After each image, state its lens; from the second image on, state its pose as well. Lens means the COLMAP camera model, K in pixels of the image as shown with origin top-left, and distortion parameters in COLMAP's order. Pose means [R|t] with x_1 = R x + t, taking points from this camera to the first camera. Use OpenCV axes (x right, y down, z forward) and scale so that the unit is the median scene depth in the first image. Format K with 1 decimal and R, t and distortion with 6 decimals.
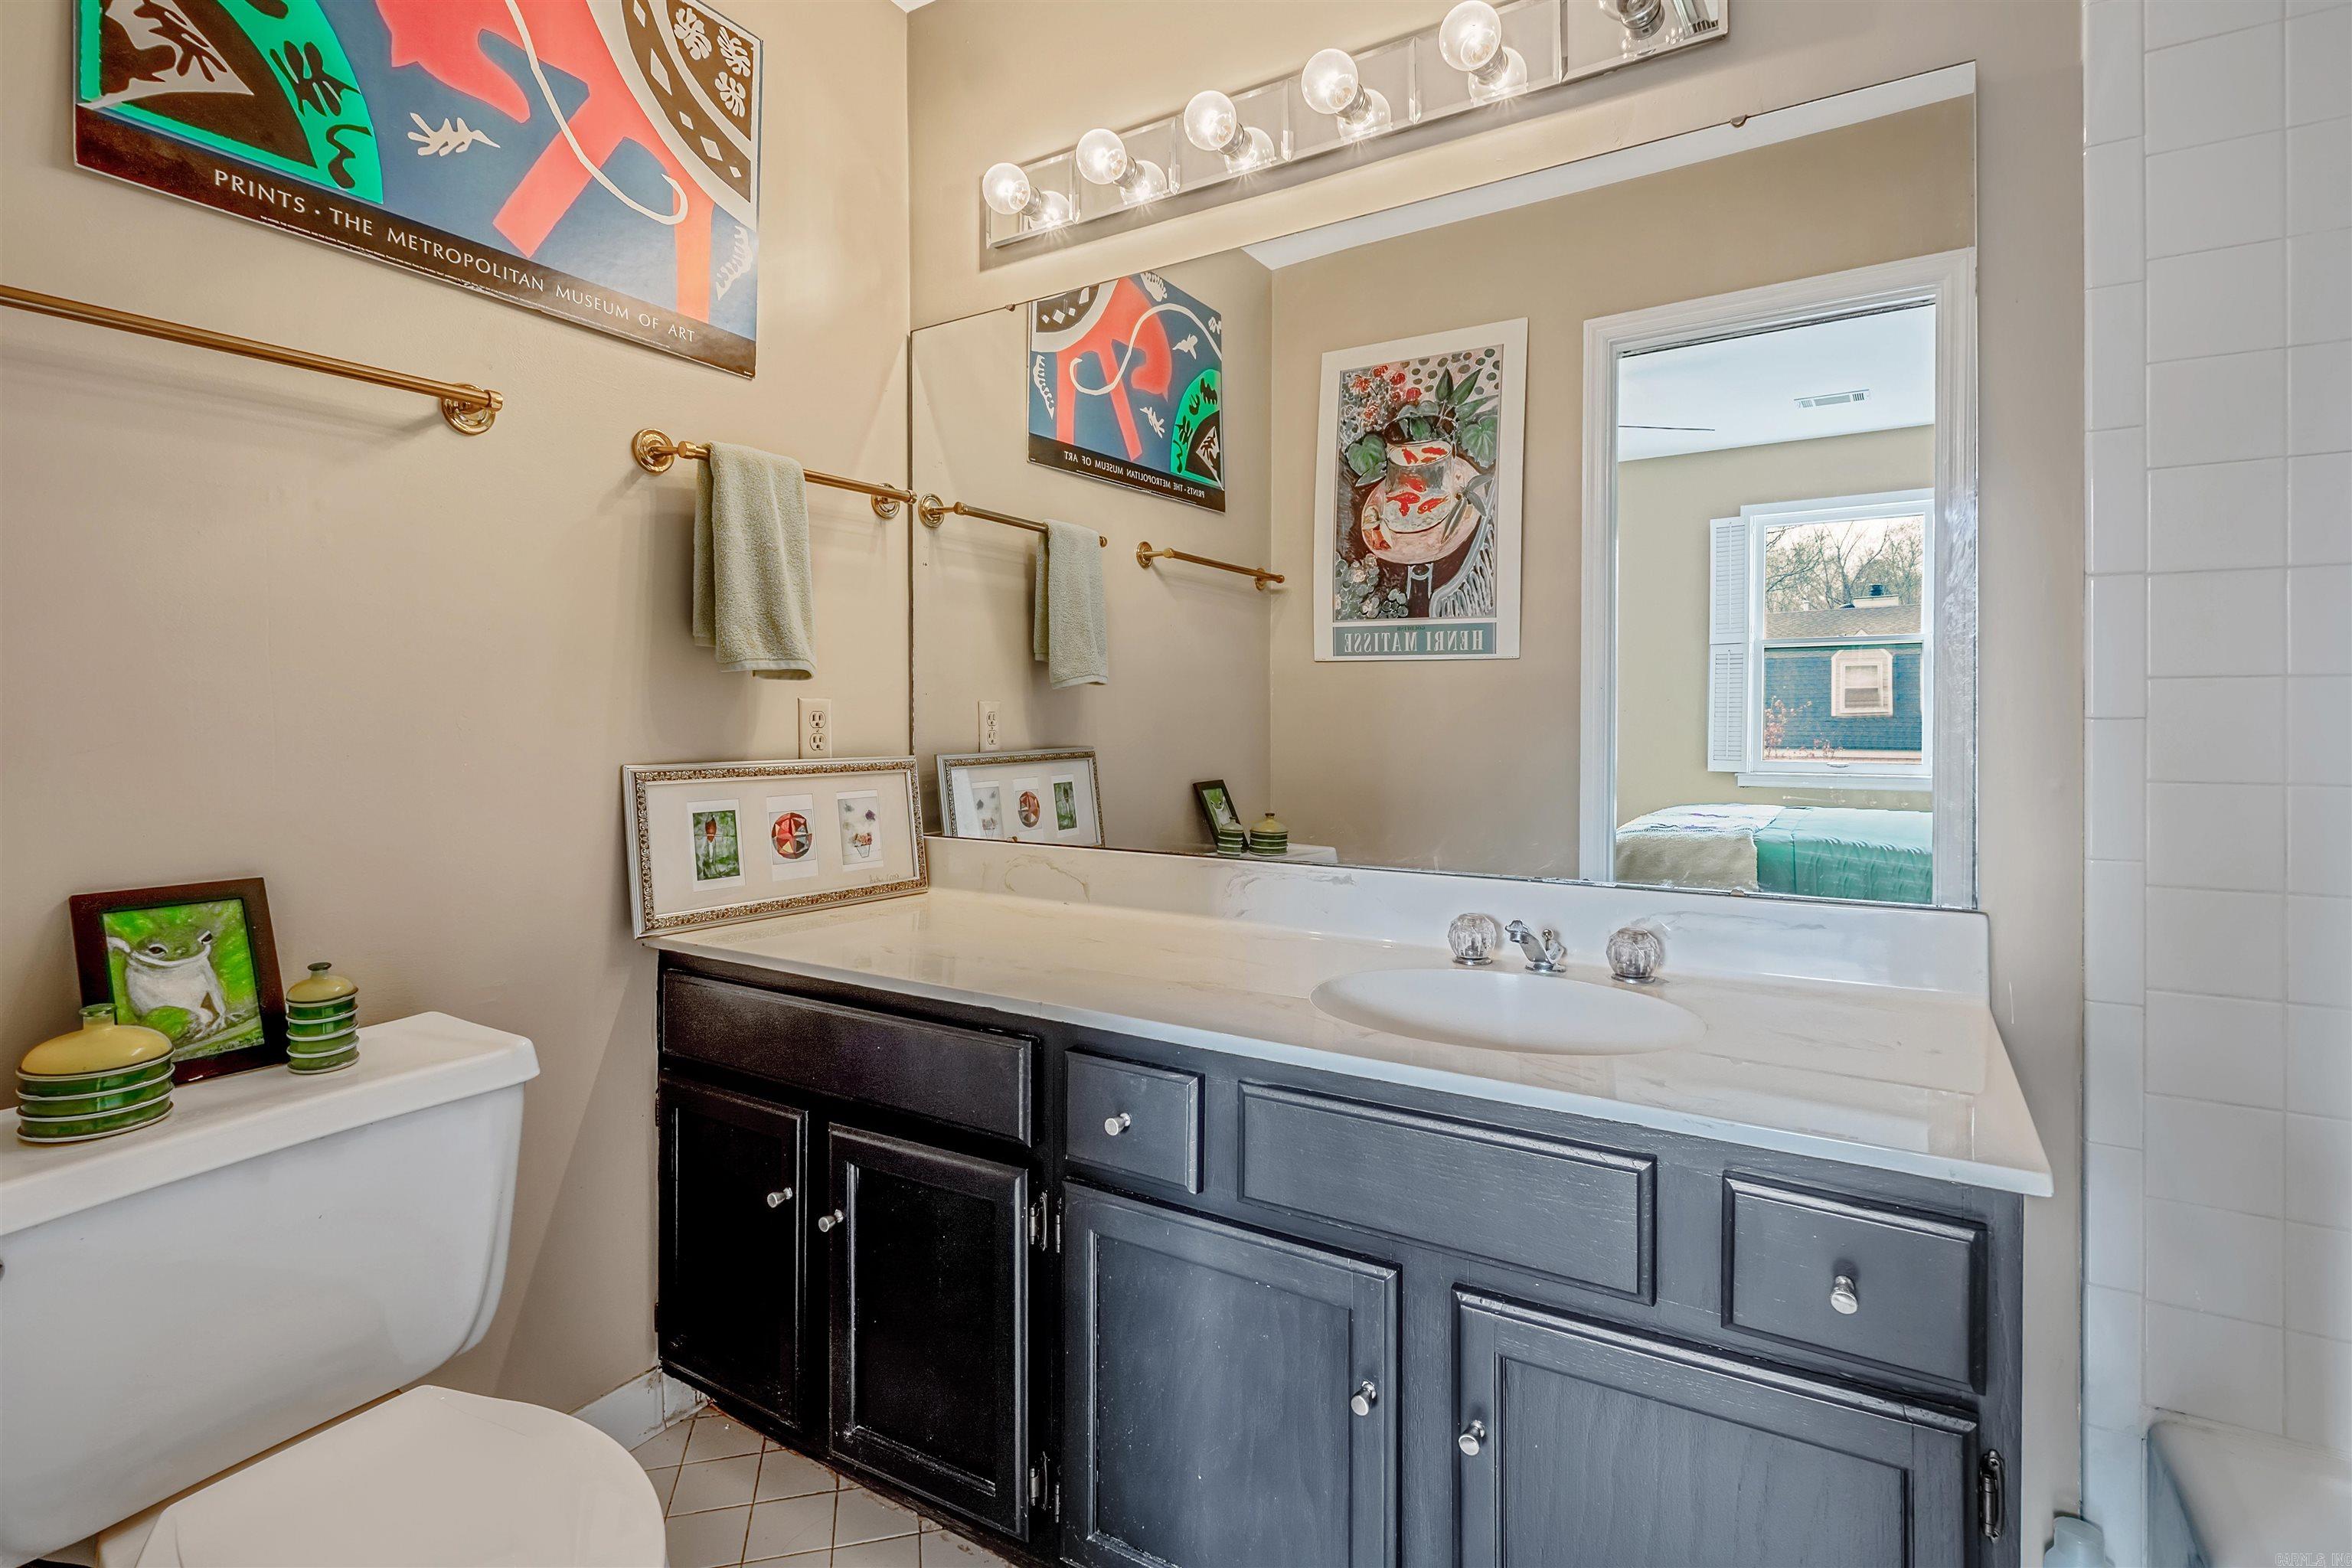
lens RADIAL K [[1114.0, 0, 1175.7], [0, 1114.0, 713.5], [0, 0, 1]] dist [-0.001857, -0.000243]
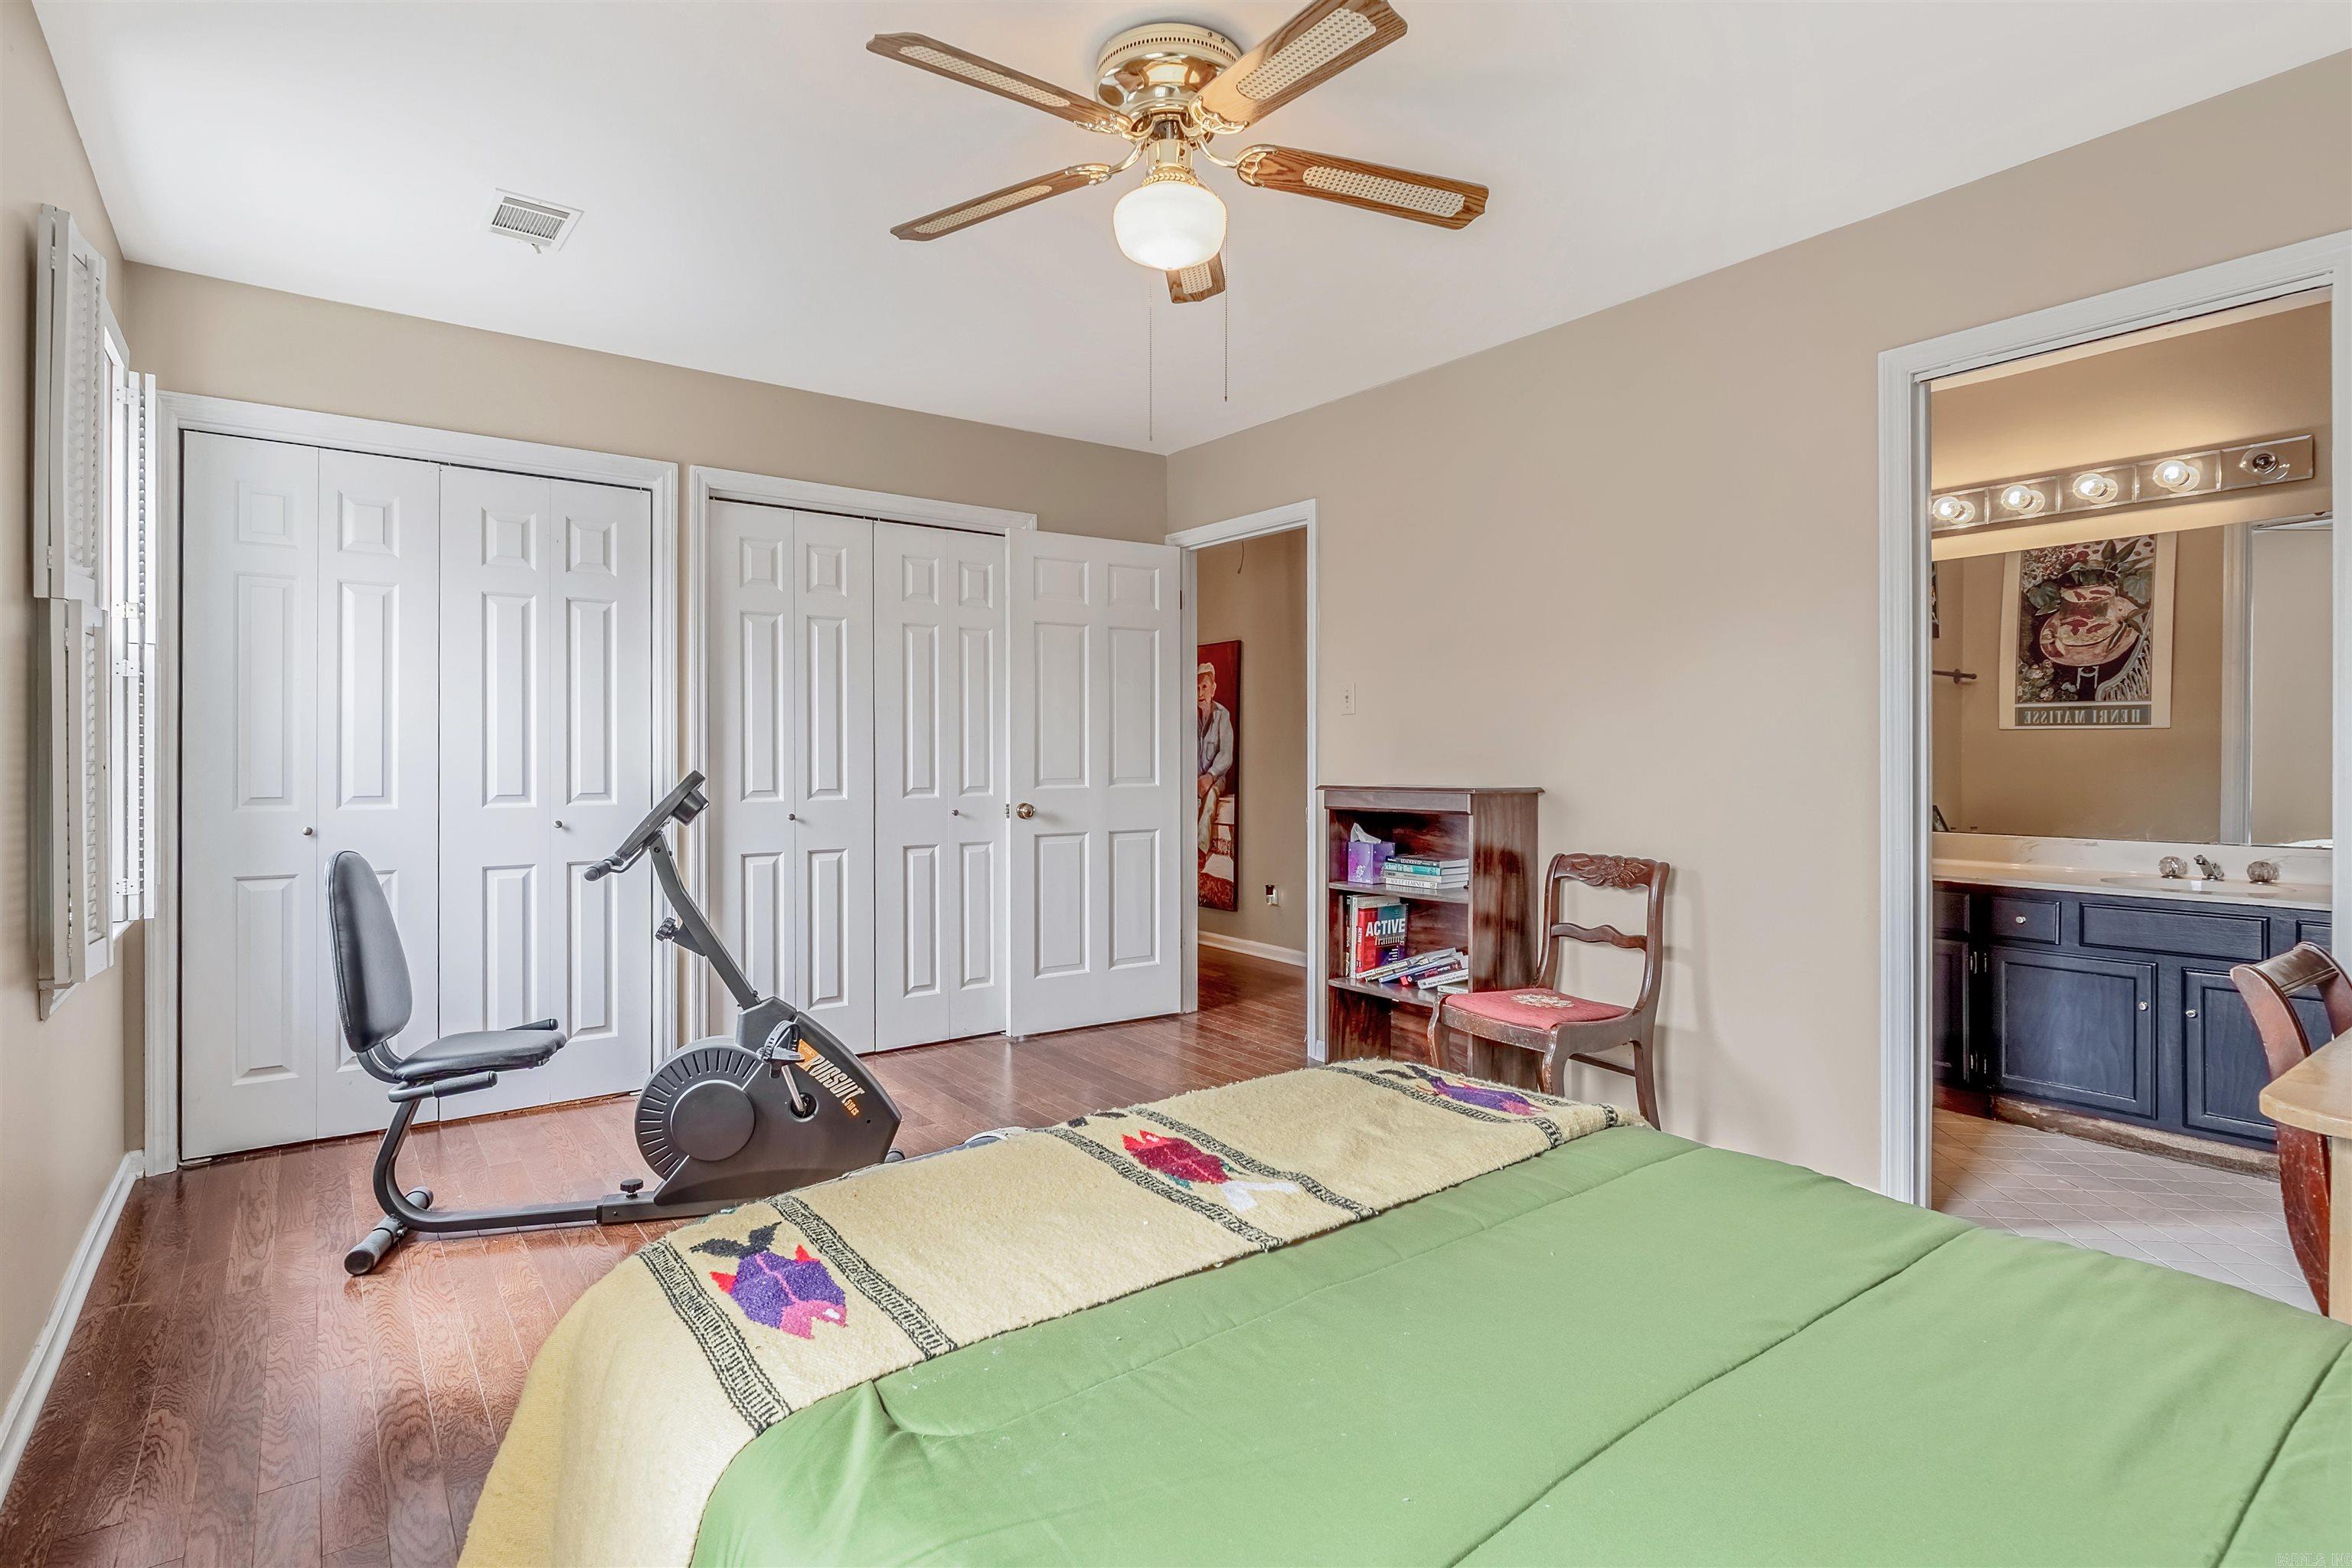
lens RADIAL K [[1153.4, 0, 1174.8], [0, 1153.4, 764.7], [0, 0, 1]] dist [-0.000245, 0.000304]
pose [[0.931217, -0.002476, -0.364458, -0.373430], [0.006067, 0.999944, 0.008710, -0.020504], [0.364416, -0.010322, 0.931179, -0.938210]]
